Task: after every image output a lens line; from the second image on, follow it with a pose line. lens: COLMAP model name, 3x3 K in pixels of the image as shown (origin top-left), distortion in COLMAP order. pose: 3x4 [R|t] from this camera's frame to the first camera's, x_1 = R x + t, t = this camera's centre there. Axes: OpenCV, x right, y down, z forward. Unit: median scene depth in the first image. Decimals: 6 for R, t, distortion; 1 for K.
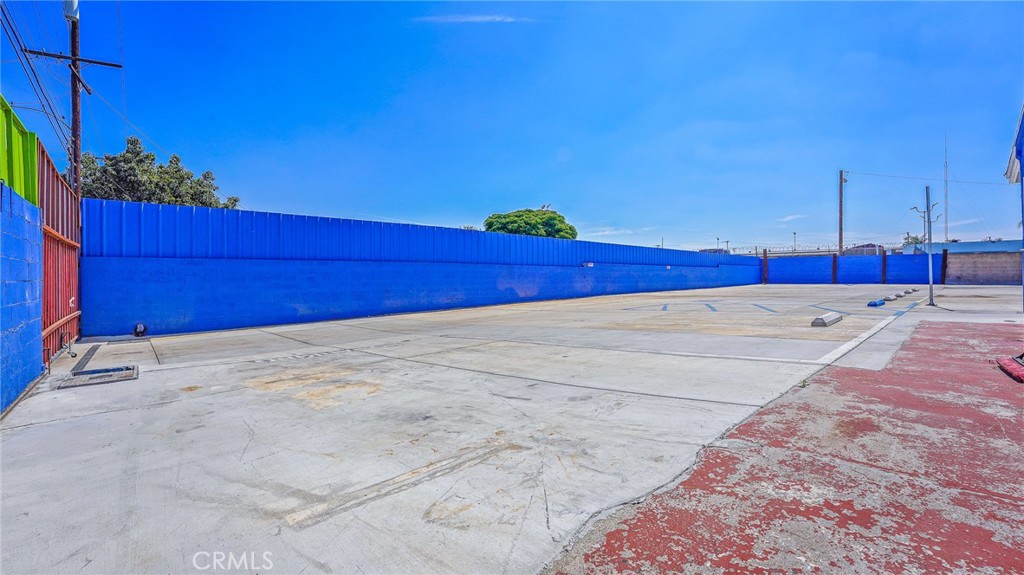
lens RADIAL K [[445.5, 0, 510.6], [0, 445.5, 282.7], [0, 0, 1]] dist [-0.000315, 0.000031]
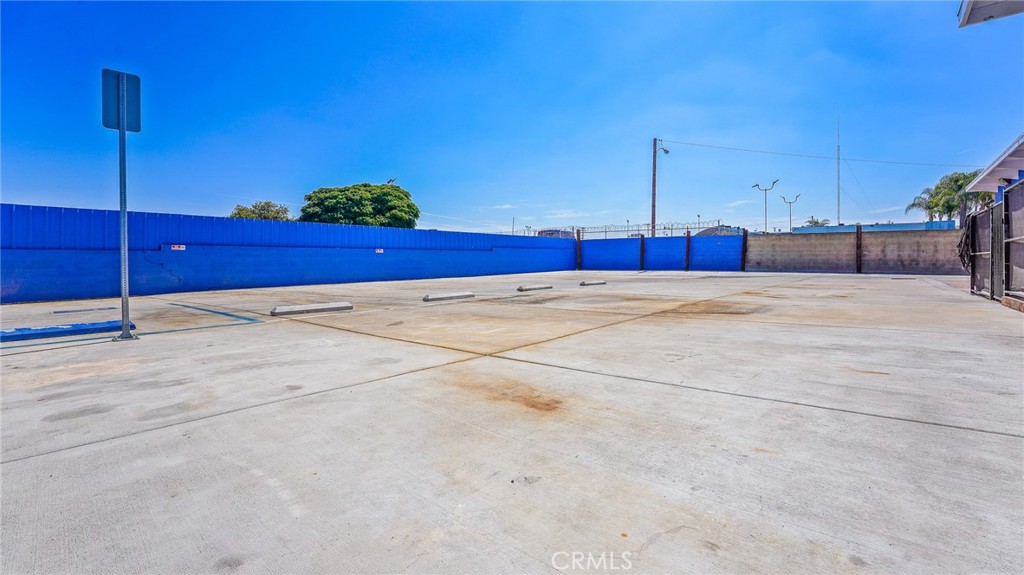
lens RADIAL K [[445.5, 0, 511.0], [0, 445.5, 264.8], [0, 0, 1]] dist [-0.000315, 0.000031]
pose [[0.995960, -0.002171, 0.089774, 0.301813], [0.002242, 0.999997, -0.000683, -0.006002], [-0.089773, 0.000881, 0.995962, 0.131657]]
